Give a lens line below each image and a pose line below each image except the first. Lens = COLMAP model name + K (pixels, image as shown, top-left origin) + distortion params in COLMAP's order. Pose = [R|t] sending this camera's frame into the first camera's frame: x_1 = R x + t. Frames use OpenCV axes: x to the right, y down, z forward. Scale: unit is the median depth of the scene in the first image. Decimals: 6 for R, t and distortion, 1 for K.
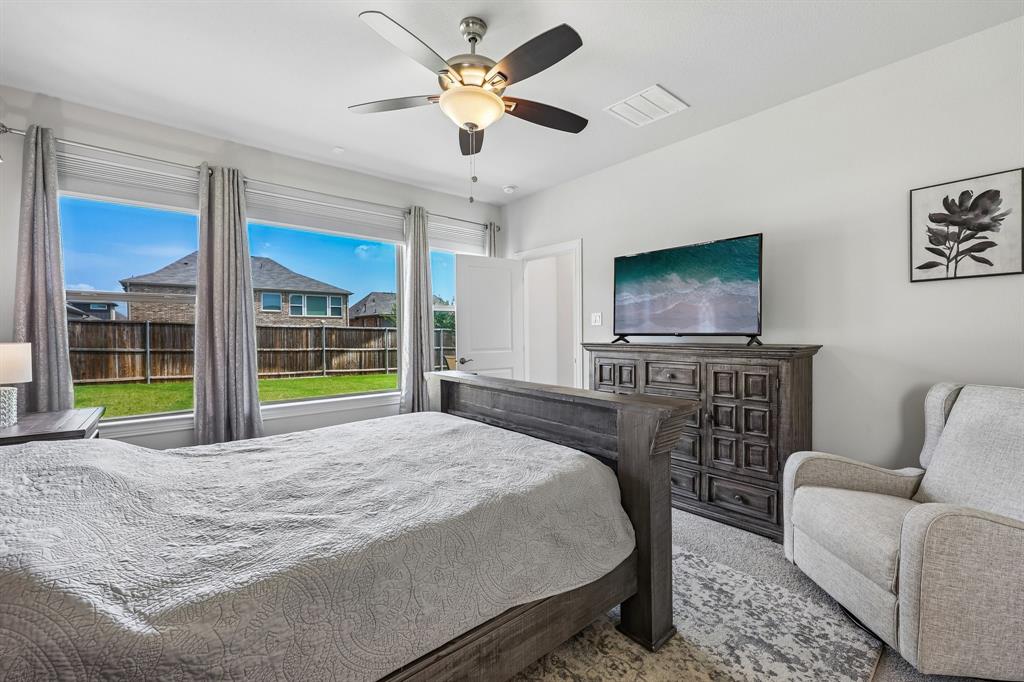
lens RADIAL K [[430.2, 0, 516.4], [0, 430.2, 341.0], [0, 0, 1]] dist [0.003977, -0.000303]
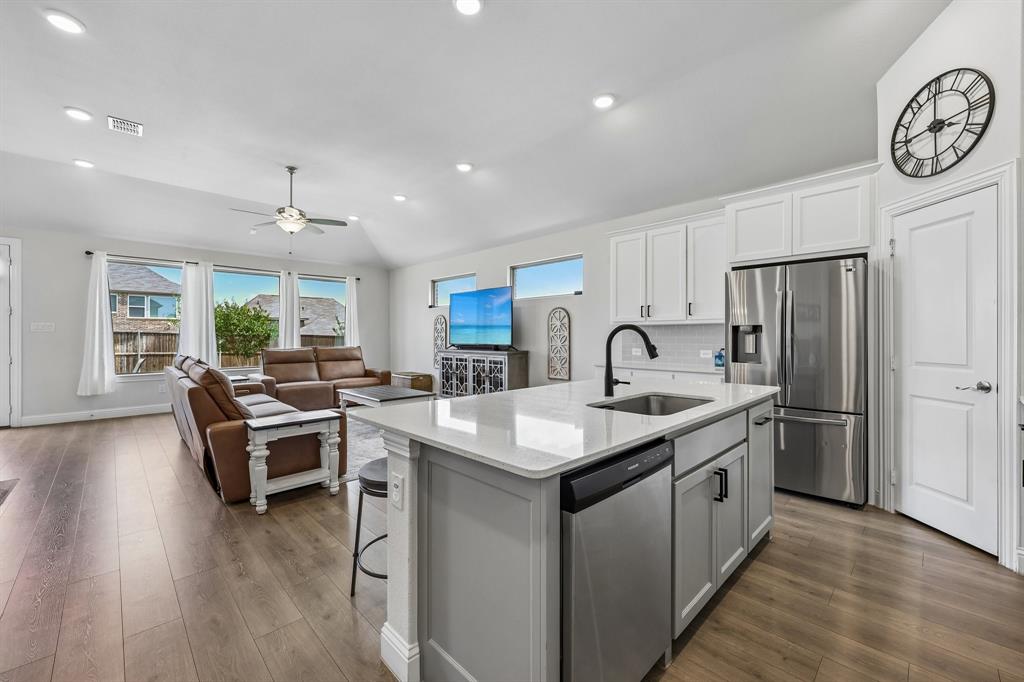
lens RADIAL K [[414.0, 0, 516.9], [0, 414.0, 337.7], [0, 0, 1]] dist [0.002069, -0.001448]
pose [[0.997602, 0.005636, 0.068975, 2.190594], [-0.004470, 0.999845, -0.017046, -0.020466], [-0.069060, 0.016697, 0.997473, 0.214074]]
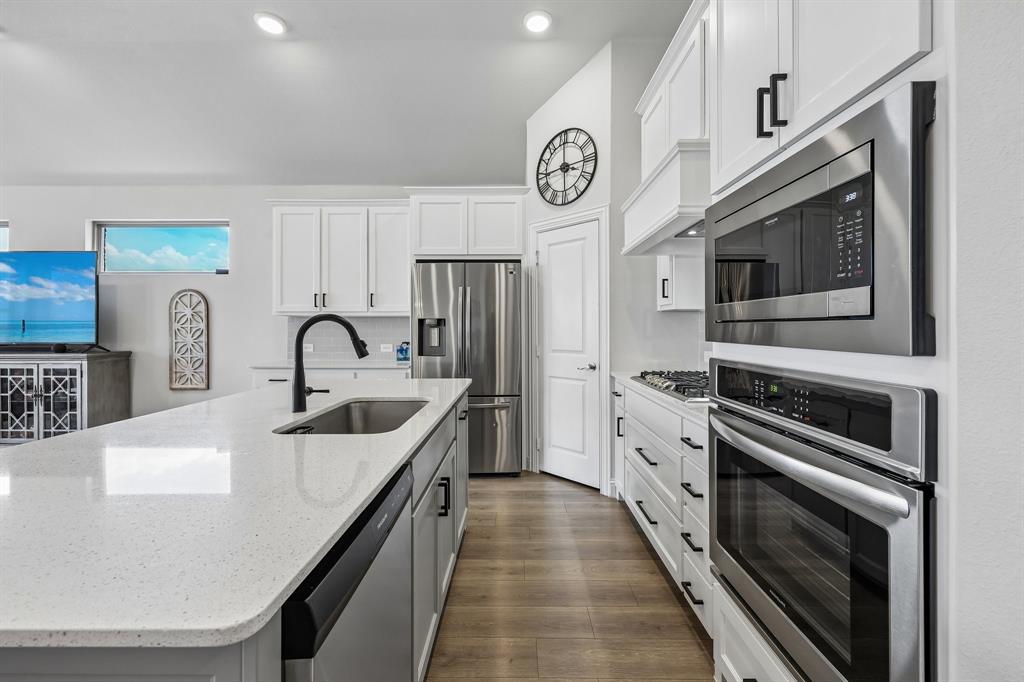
lens RADIAL K [[430.2, 0, 525.5], [0, 430.2, 329.4], [0, 0, 1]] dist [0.003977, -0.000303]
pose [[0.662509, 0.006289, 0.749027, 2.182994], [0.010923, 0.999777, -0.018056, -0.022465], [-0.748974, 0.020144, 0.662293, 0.306808]]
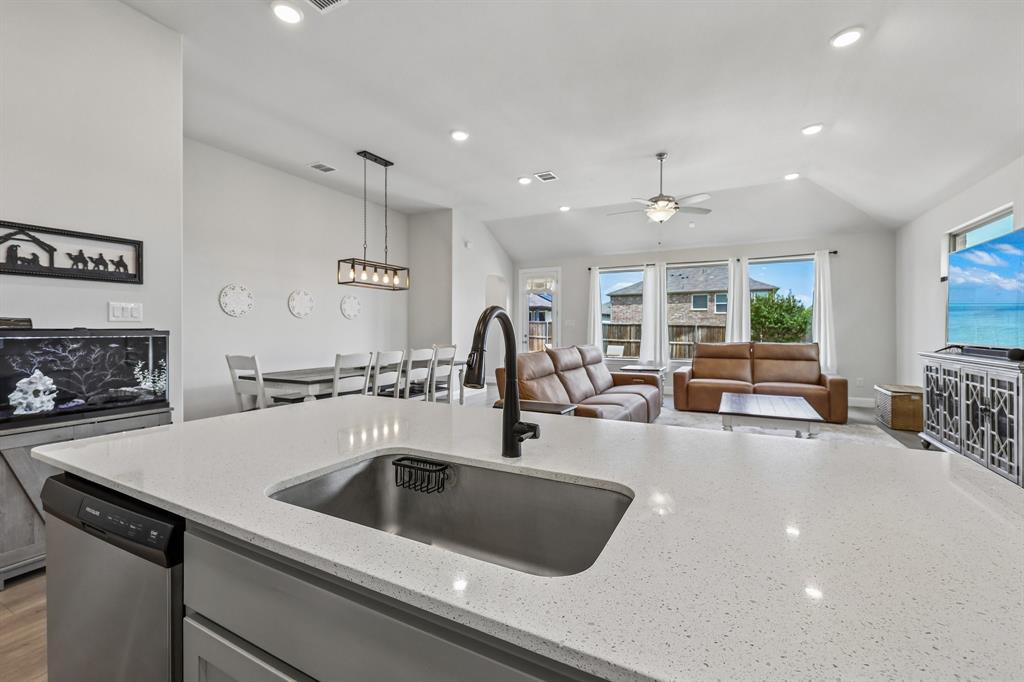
lens RADIAL K [[430.2, 0, 512.1], [0, 430.2, 332.0], [0, 0, 1]] dist [0.003977, -0.000303]
pose [[0.368653, 0.013309, -0.929472, 2.669898], [-0.021246, 0.999757, 0.005889, -0.035347], [0.929324, 0.017577, 0.368846, 0.714739]]
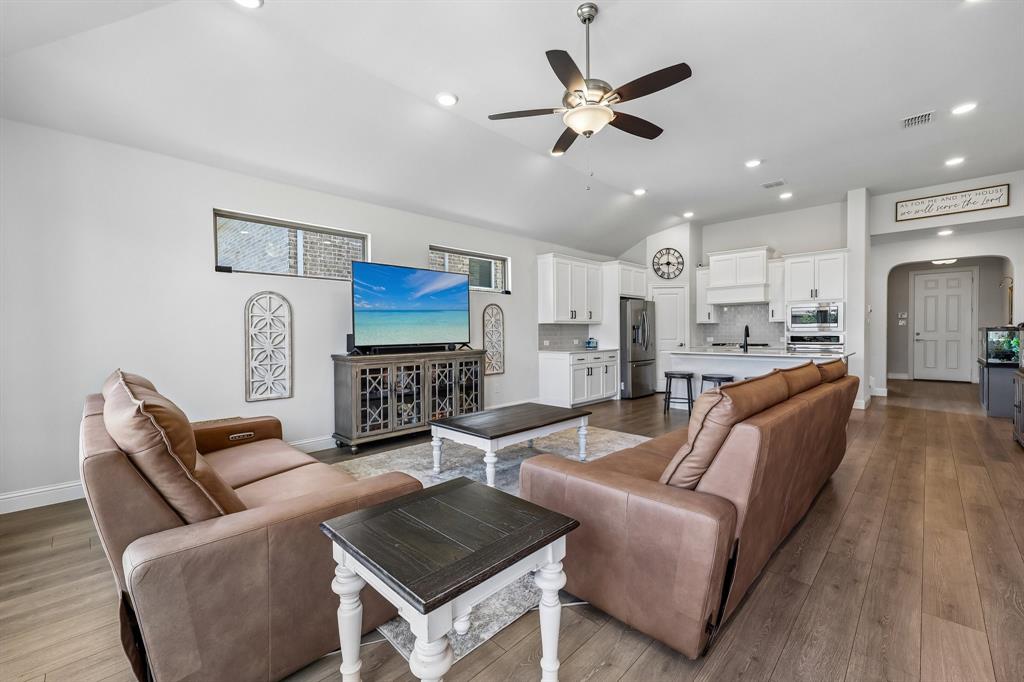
lens RADIAL K [[430.2, 0, 514.4], [0, 430.2, 339.3], [0, 0, 1]] dist [0.003977, -0.000303]
pose [[-0.095516, -0.008974, 0.995387, 0.711554], [0.030083, 0.999477, 0.011897, -0.044033], [-0.994973, 0.031080, -0.095196, 1.941276]]
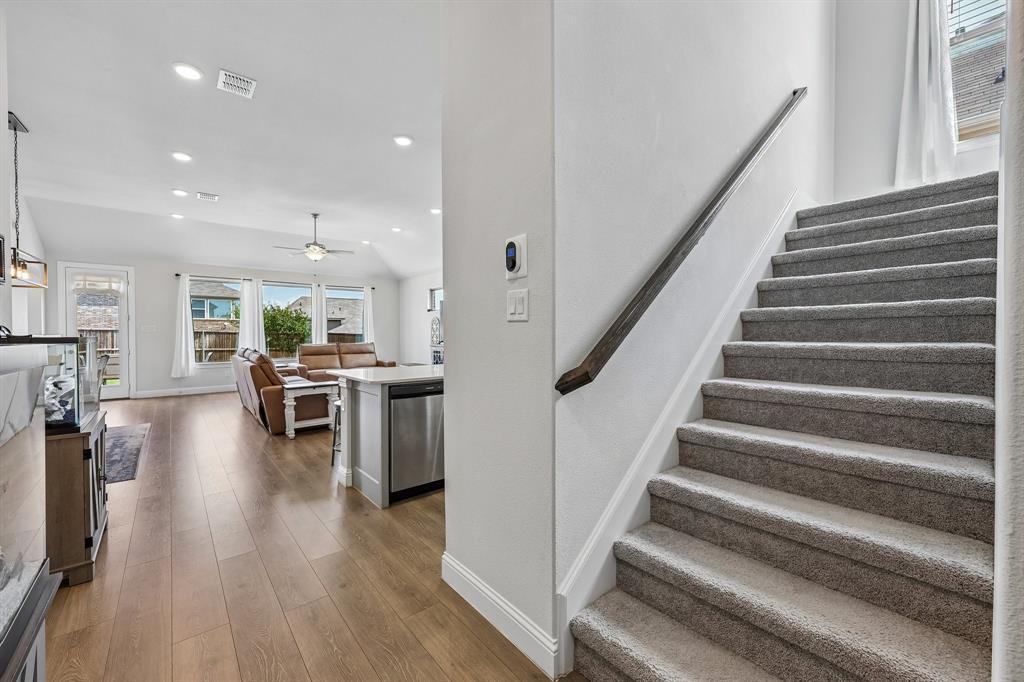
lens RADIAL K [[414.0, 0, 517.6], [0, 414.0, 339.7], [0, 0, 1]] dist [0.002069, -0.001448]
pose [[0.999941, 0.003193, -0.010408, 2.514883], [-0.003262, 0.999973, -0.006583, -0.010549], [0.010386, 0.006617, 0.999924, -0.309909]]
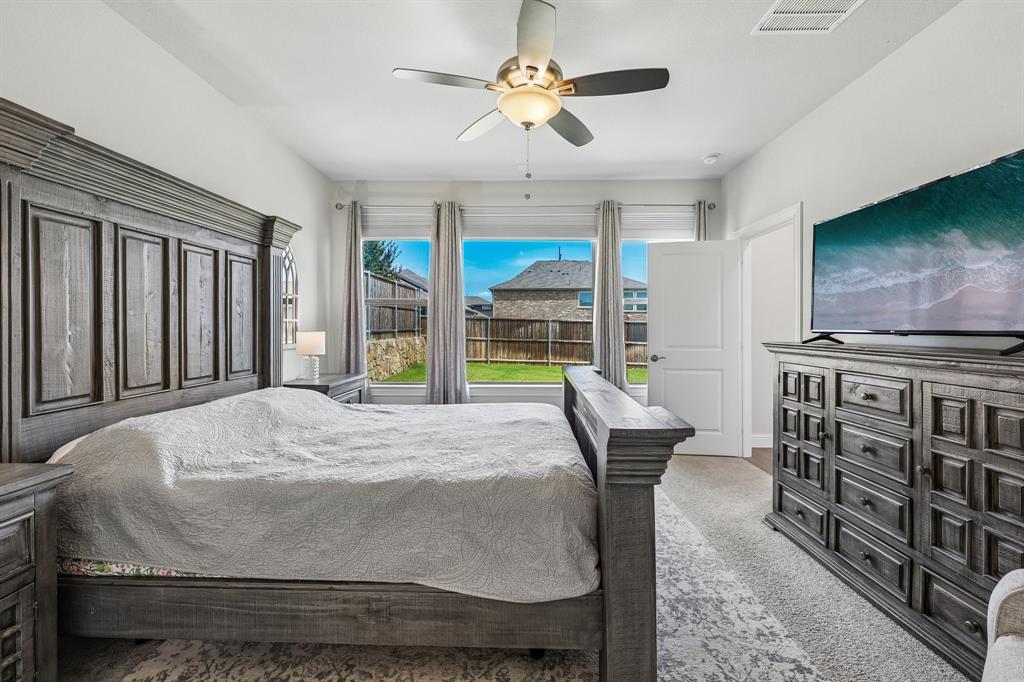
lens RADIAL K [[430.2, 0, 508.4], [0, 430.2, 332.0], [0, 0, 1]] dist [0.003977, -0.000303]
pose [[0.742893, 0.013680, -0.669270, 0.331355], [-0.019054, 0.999818, -0.000712, -0.003989], [0.669139, 0.013281, 0.743019, 0.133394]]
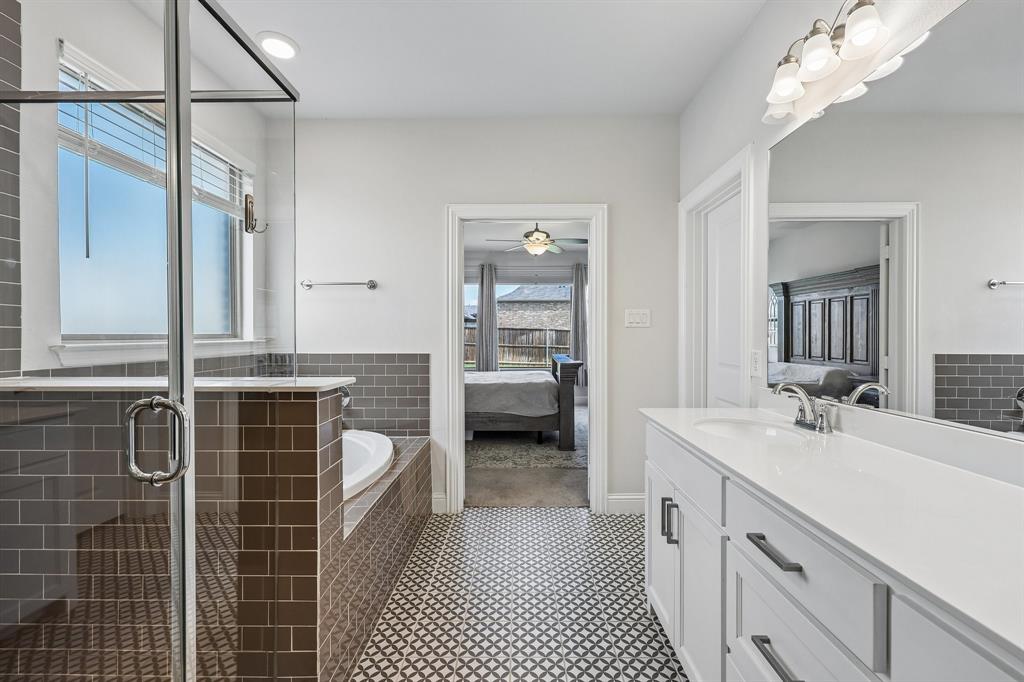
lens RADIAL K [[430.2, 0, 512.2], [0, 430.2, 337.7], [0, 0, 1]] dist [0.003977, -0.000303]
pose [[0.750742, 0.010903, -0.660505, 0.899422], [-0.019410, 0.999796, -0.005559, 0.006663], [0.660310, 0.016994, 0.750801, -0.610339]]
